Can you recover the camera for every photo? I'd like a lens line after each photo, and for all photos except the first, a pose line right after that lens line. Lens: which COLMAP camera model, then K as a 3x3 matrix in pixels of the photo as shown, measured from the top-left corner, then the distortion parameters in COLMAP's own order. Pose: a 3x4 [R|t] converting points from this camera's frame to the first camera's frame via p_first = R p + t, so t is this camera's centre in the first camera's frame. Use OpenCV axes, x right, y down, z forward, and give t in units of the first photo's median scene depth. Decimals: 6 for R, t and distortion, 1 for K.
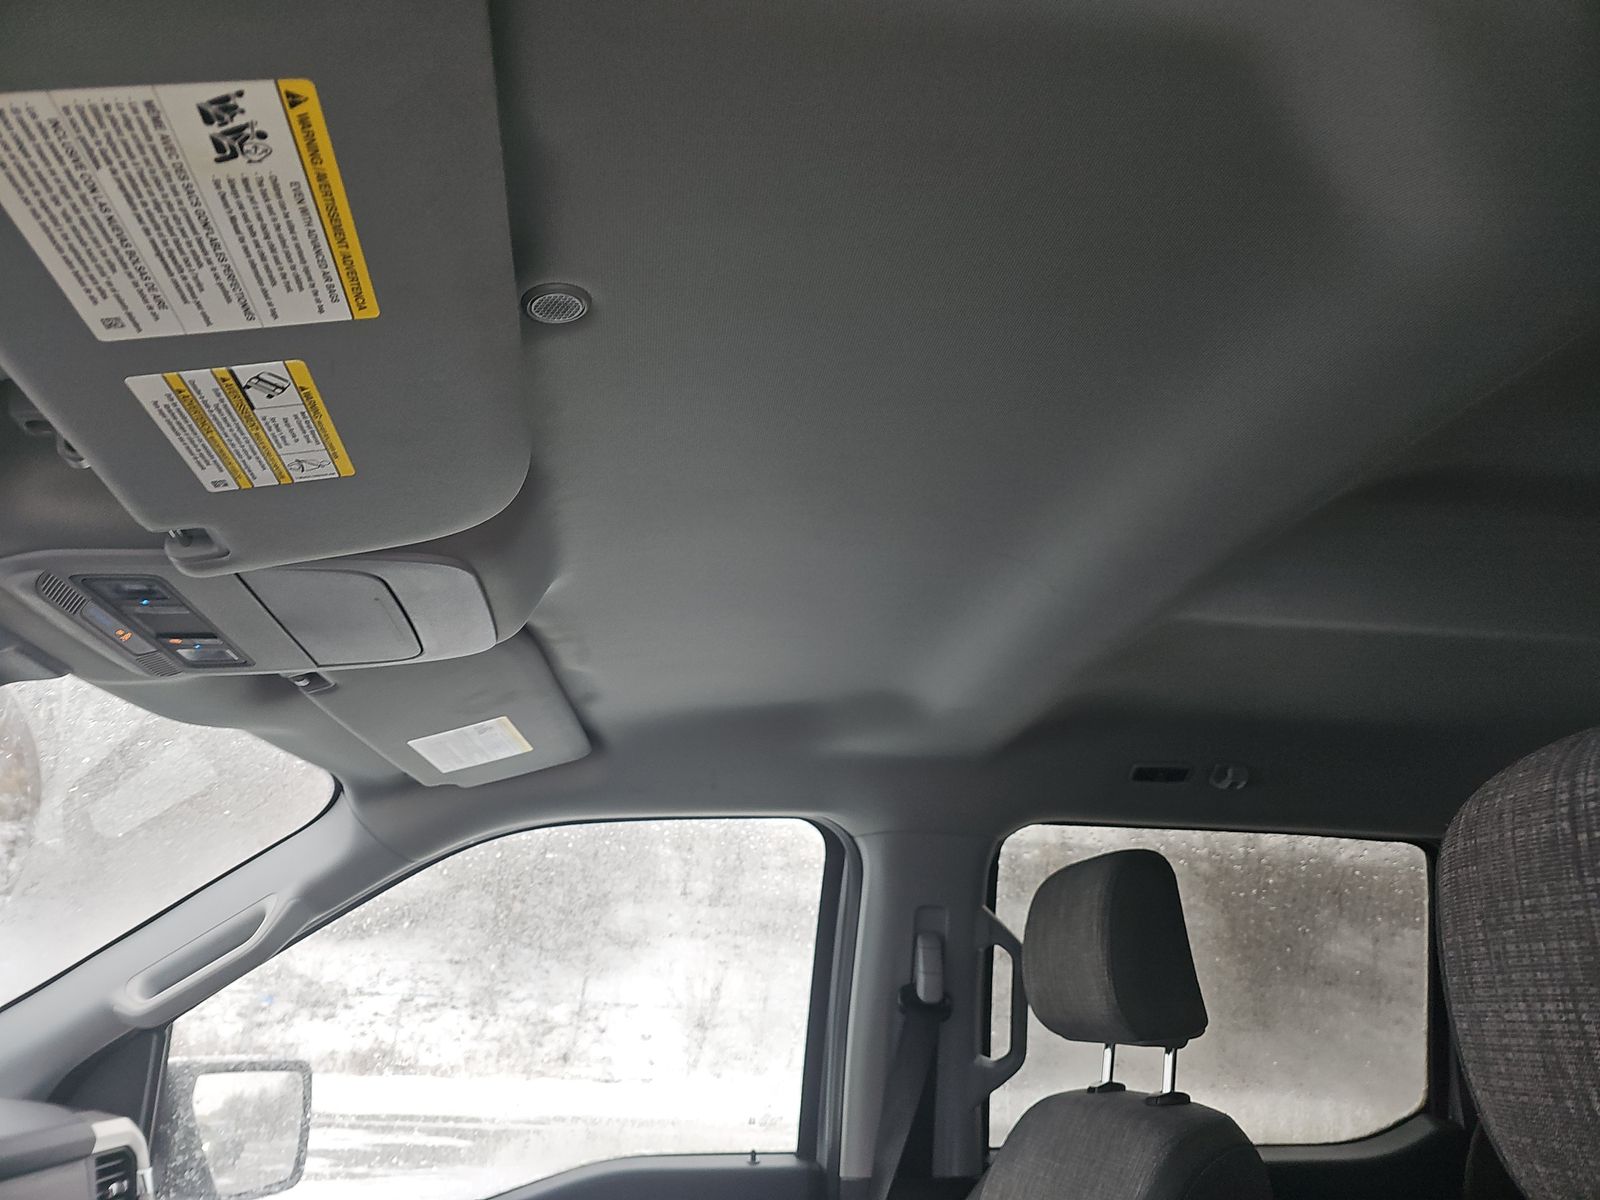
lens RADIAL K [[1083.0, 0, 800.0], [0, 1083.0, 600.0], [0, 0, 1]] dist [-0.014499, -0.004737]
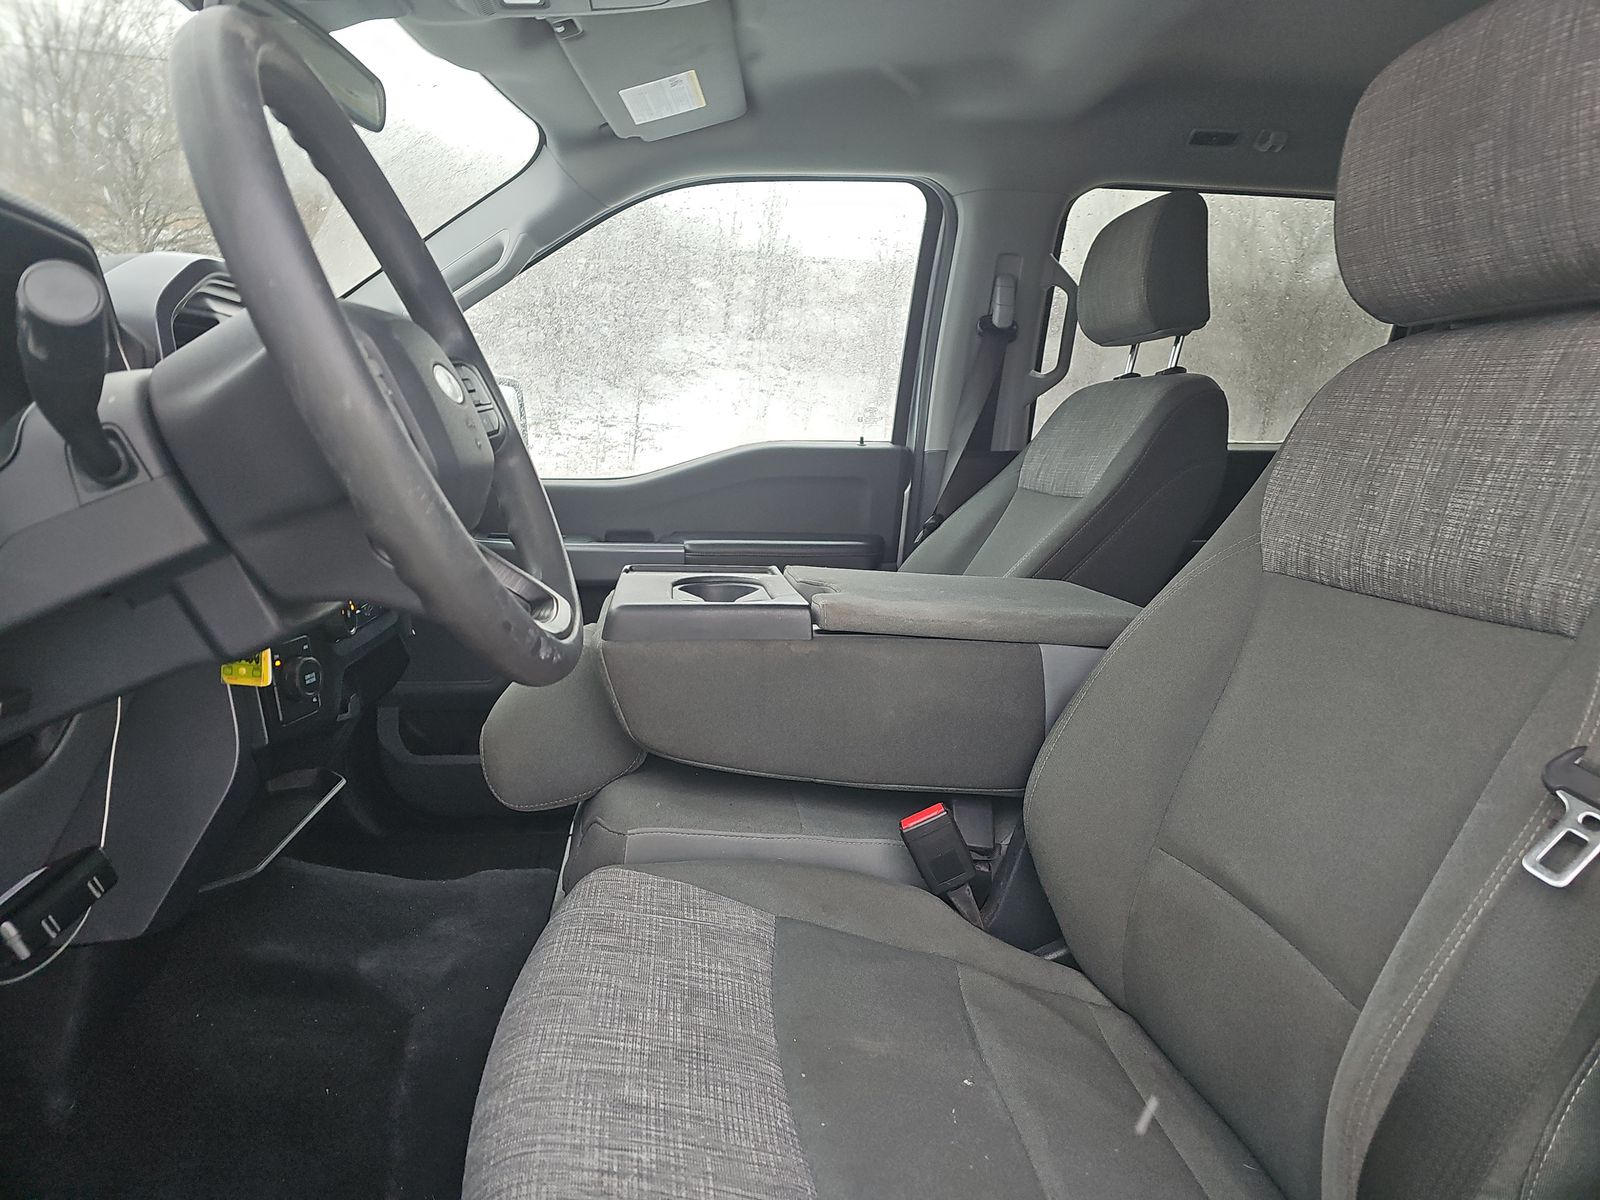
lens RADIAL K [[1080.6, 0, 803.9], [0, 1080.6, 646.6], [0, 0, 1]] dist [0.121118, -0.146447]
pose [[0.999712, 0.020625, -0.012308, -0.098955], [-0.011486, 0.860587, 0.509174, 0.025107], [0.021094, -0.508885, 0.860576, -0.367974]]
